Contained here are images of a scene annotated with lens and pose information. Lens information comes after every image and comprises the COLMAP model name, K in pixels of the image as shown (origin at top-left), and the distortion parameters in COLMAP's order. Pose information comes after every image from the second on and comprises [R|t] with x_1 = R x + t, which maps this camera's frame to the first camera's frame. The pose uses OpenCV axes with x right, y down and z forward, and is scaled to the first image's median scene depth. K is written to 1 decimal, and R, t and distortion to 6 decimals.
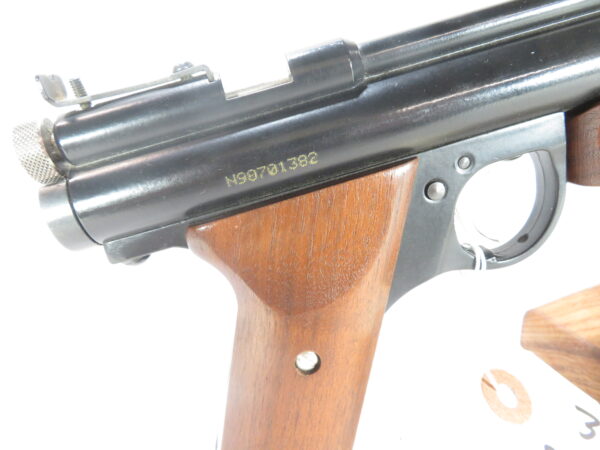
lens RADIAL K [[457.6, 0, 300.0], [0, 457.6, 225.0], [0, 0, 1]] dist [0.000853, 0.002249]
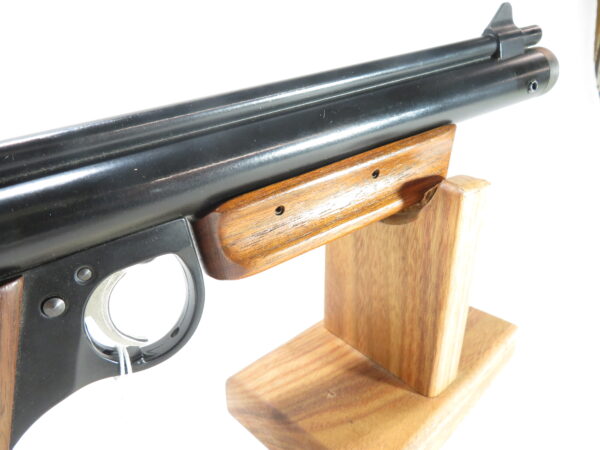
lens RADIAL K [[409.0, 0, 300.0], [0, 409.0, 225.0], [0, 0, 1]] dist [0.034137, 0.000796]
pose [[0.918695, -0.060500, 0.390307, 0.329132], [0.097166, 0.992448, -0.074873, -0.096570], [-0.382829, 0.106710, 0.917635, -0.000901]]
